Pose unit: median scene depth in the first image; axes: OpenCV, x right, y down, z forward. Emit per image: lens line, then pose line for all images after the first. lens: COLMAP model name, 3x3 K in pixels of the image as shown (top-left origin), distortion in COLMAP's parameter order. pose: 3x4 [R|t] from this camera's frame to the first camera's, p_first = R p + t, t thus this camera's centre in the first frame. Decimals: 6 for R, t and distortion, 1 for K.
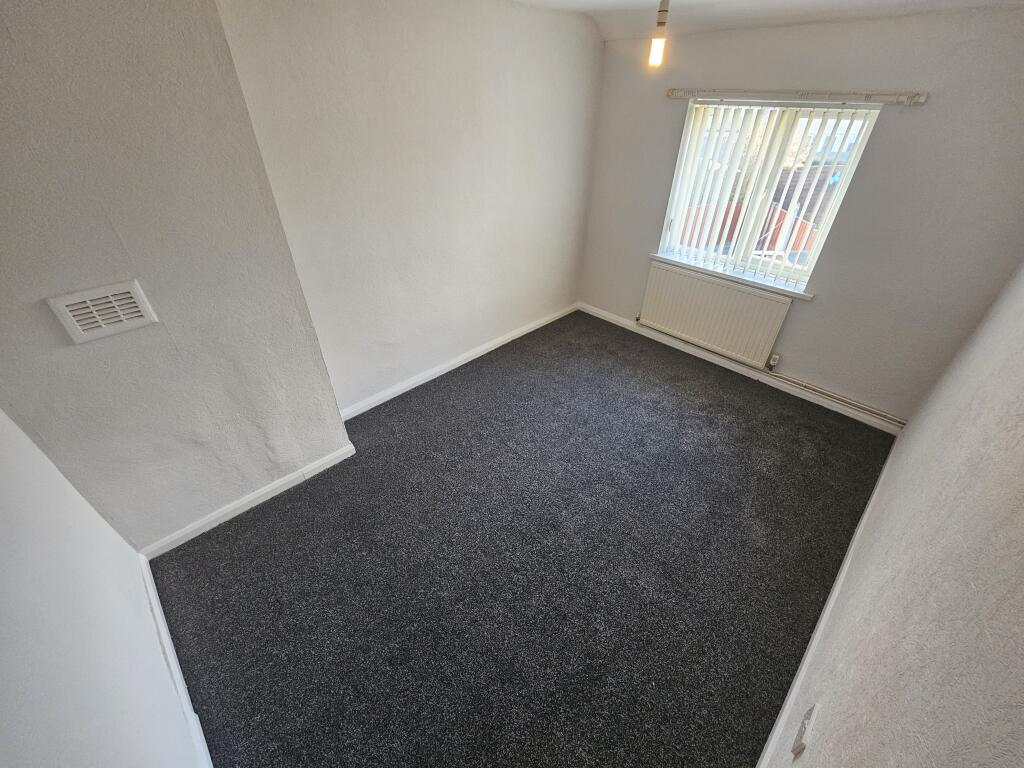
lens RADIAL K [[419.7, 0, 511.4], [0, 419.7, 382.4], [0, 0, 1]] dist [-0.000352, 0.000018]
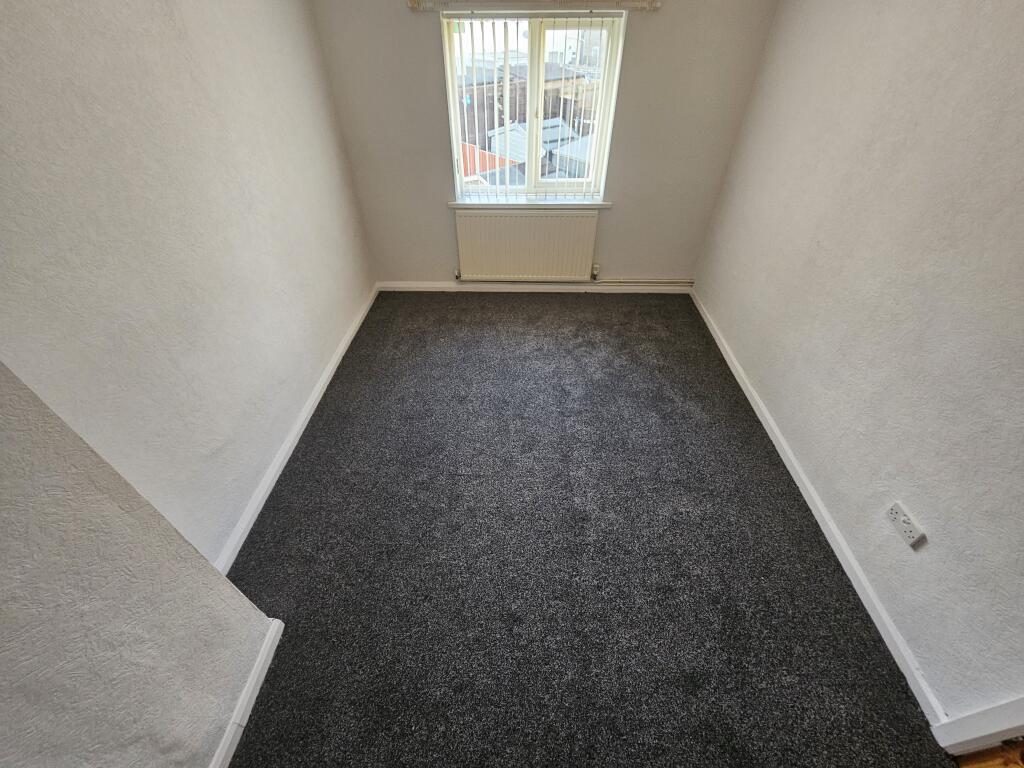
lens RADIAL K [[419.7, 0, 511.4], [0, 419.7, 382.4], [0, 0, 1]] dist [-0.000352, 0.000018]
pose [[0.714856, -0.466010, 0.521360, -0.262630], [0.409641, 0.883327, 0.227876, -0.142736], [-0.566724, 0.050672, 0.822348, 0.252182]]
